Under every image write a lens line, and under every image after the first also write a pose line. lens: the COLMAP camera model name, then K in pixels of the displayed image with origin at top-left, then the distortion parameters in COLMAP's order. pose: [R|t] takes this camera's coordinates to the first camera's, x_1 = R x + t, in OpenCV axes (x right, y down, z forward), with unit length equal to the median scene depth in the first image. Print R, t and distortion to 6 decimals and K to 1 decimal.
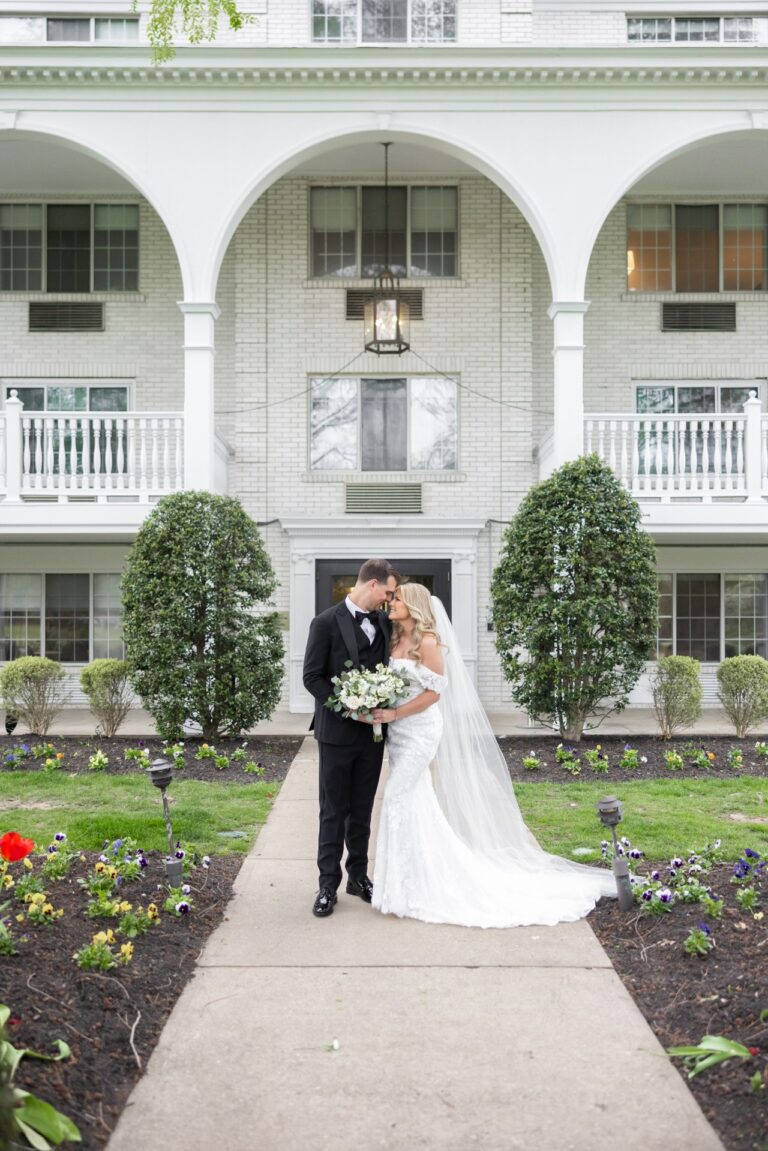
lens RADIAL K [[1076.9, 0, 384.0], [0, 1076.9, 575.5], [0, 0, 1]] dist [-0.002197, 0.008680]
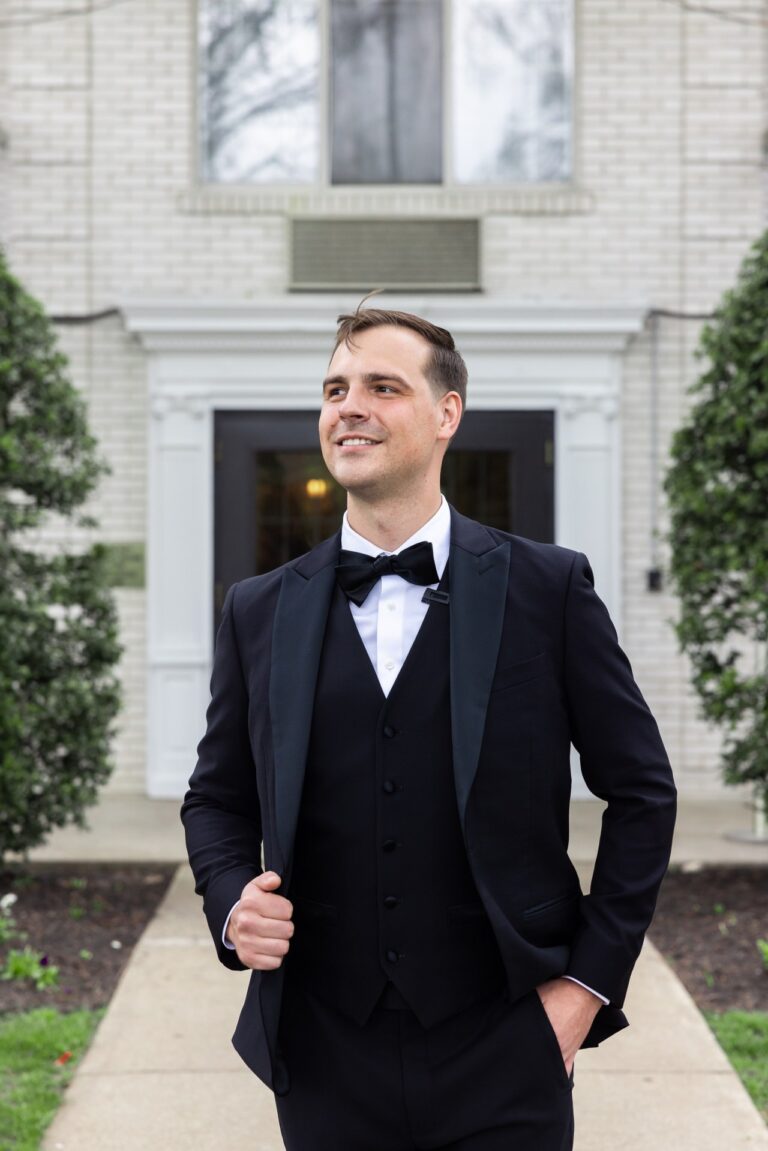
lens RADIAL K [[2349.3, 0, 384.0], [0, 2349.3, 575.5], [0, 0, 1]] dist [-0.029231, -0.161425]
pose [[0.999997, 0.002045, -0.001622, 0.001241], [-0.001962, 0.998770, 0.049536, 0.003978], [0.001722, -0.049533, 0.998771, 0.170768]]
